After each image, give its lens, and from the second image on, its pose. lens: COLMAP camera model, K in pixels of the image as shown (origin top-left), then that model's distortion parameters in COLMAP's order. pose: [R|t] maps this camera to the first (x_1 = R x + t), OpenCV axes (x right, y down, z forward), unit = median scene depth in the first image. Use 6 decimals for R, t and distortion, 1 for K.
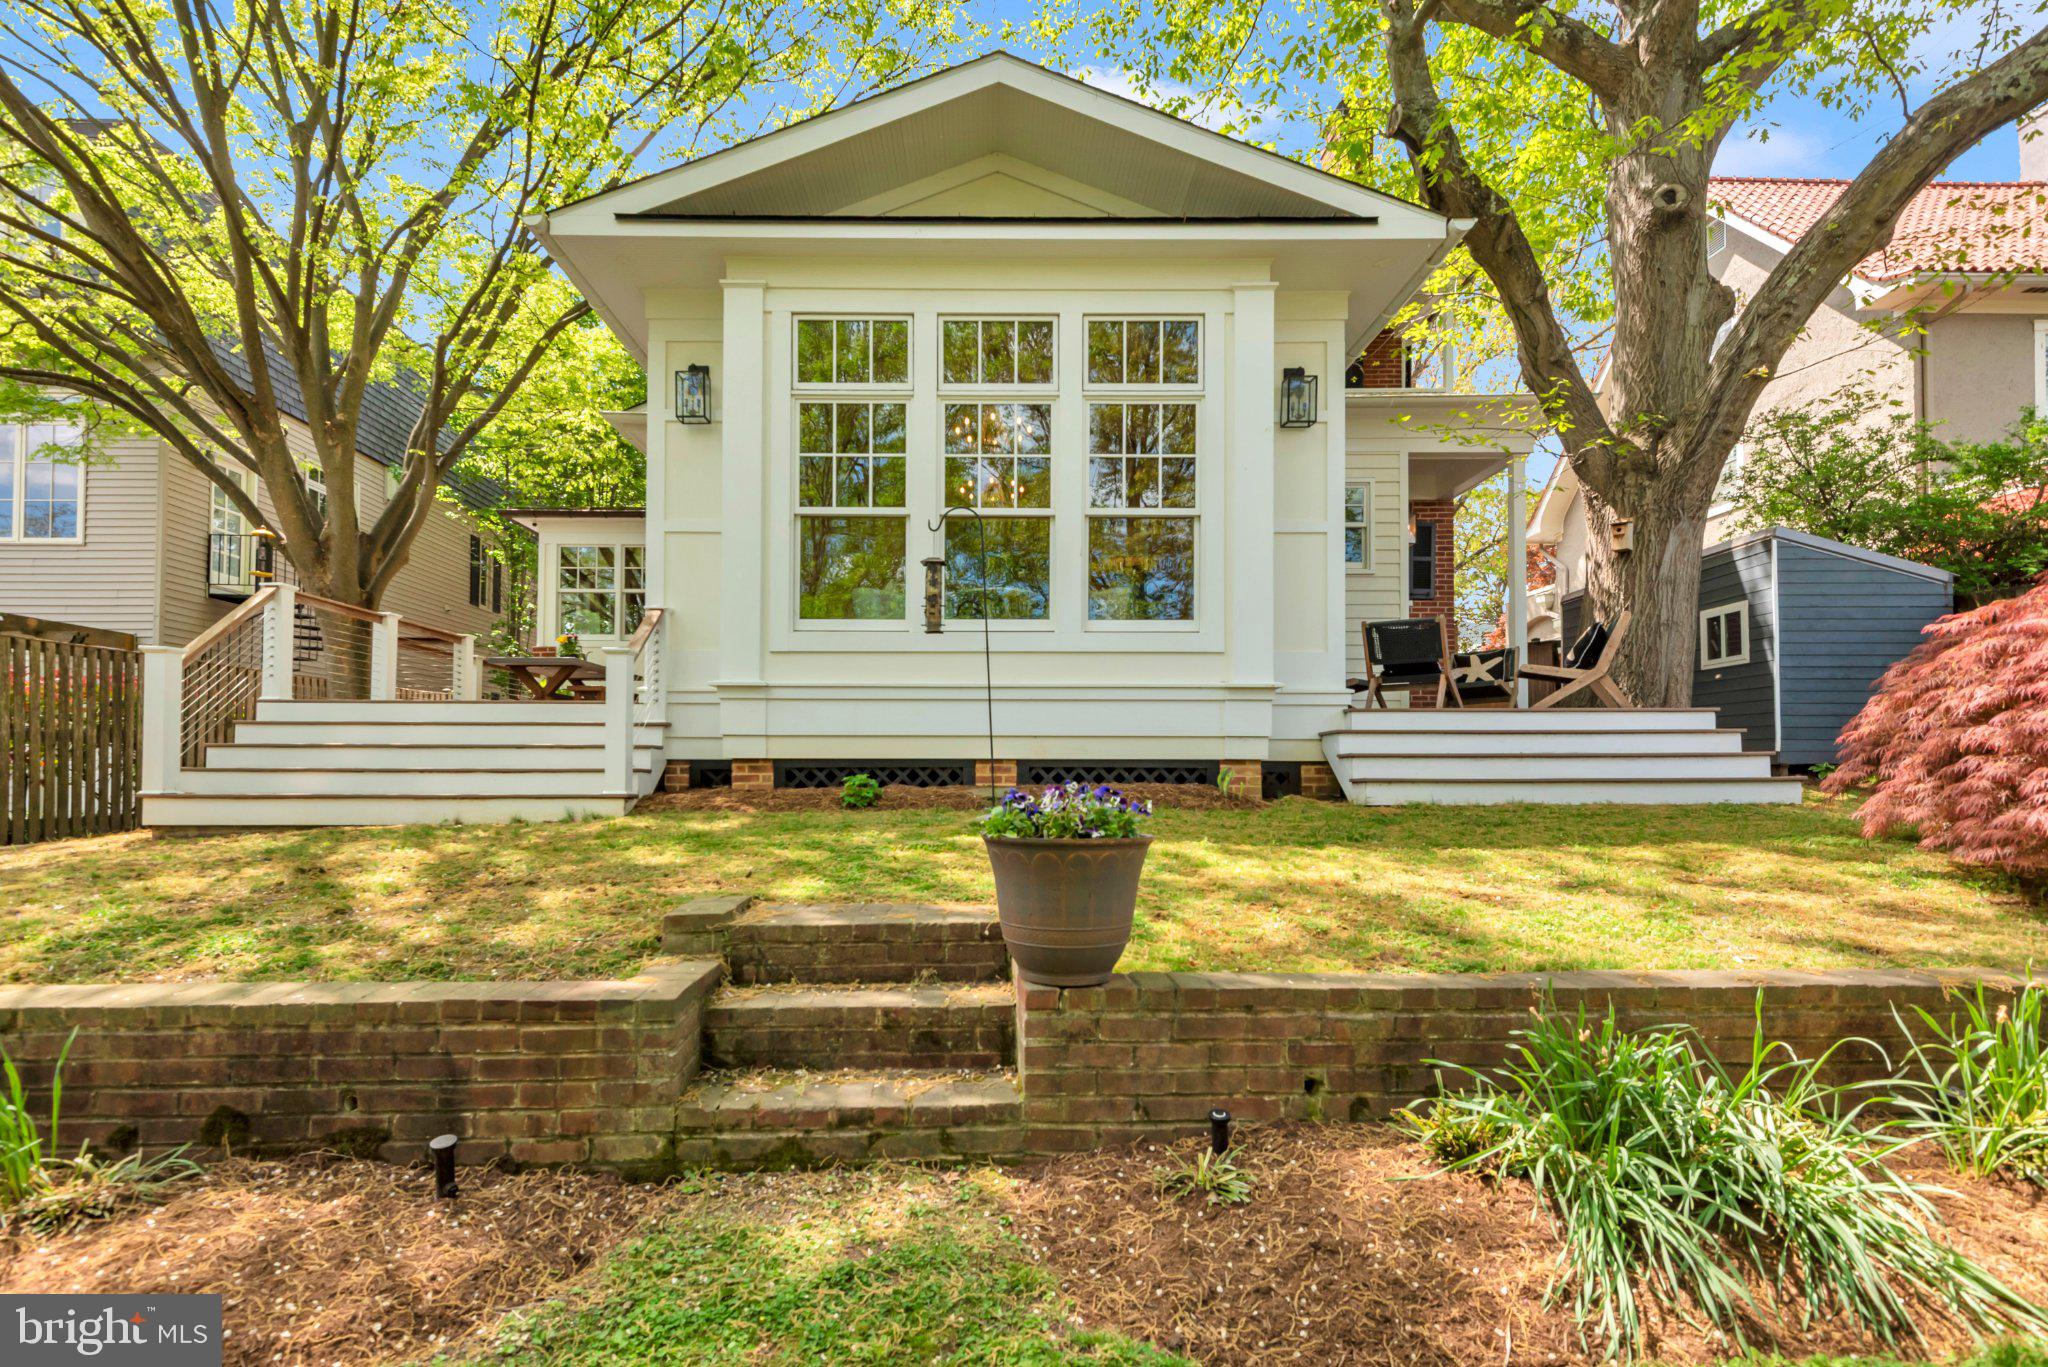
lens RADIAL K [[980.1, 0, 1051.2], [0, 980.1, 749.3], [0, 0, 1]] dist [0.000704, -0.000200]
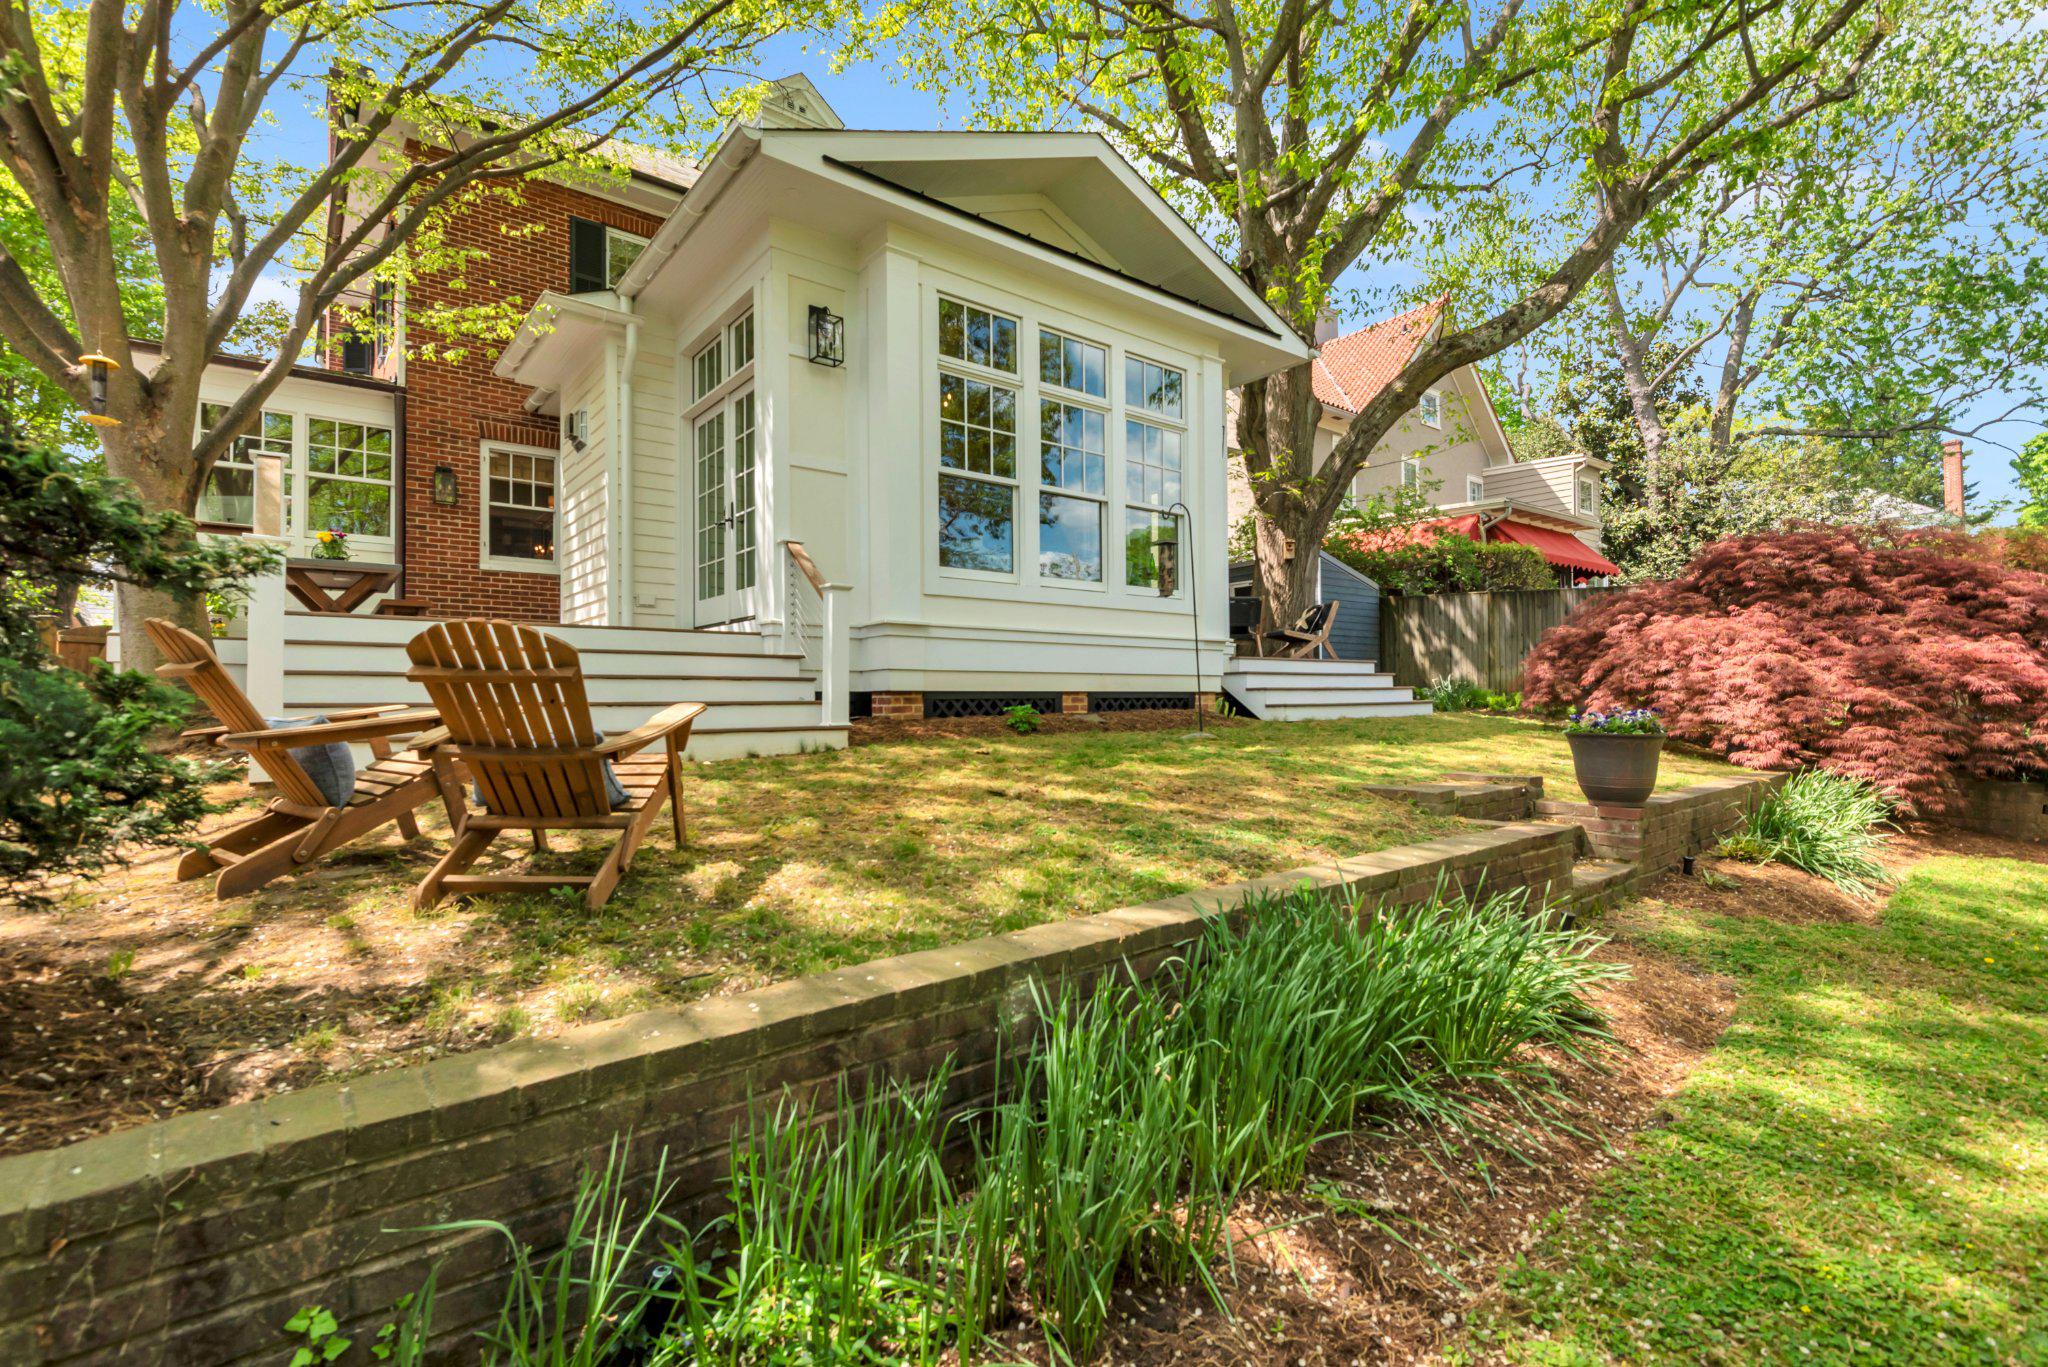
lens RADIAL K [[924.0, 0, 1022.4], [0, 924.0, 678.7], [0, 0, 1]] dist [-0.001067, 0.000242]
pose [[0.785651, 0.007254, 0.618627, -0.833441], [-0.007121, 0.999971, -0.002682, -0.002377], [-0.618629, -0.002298, 0.785680, 0.114661]]
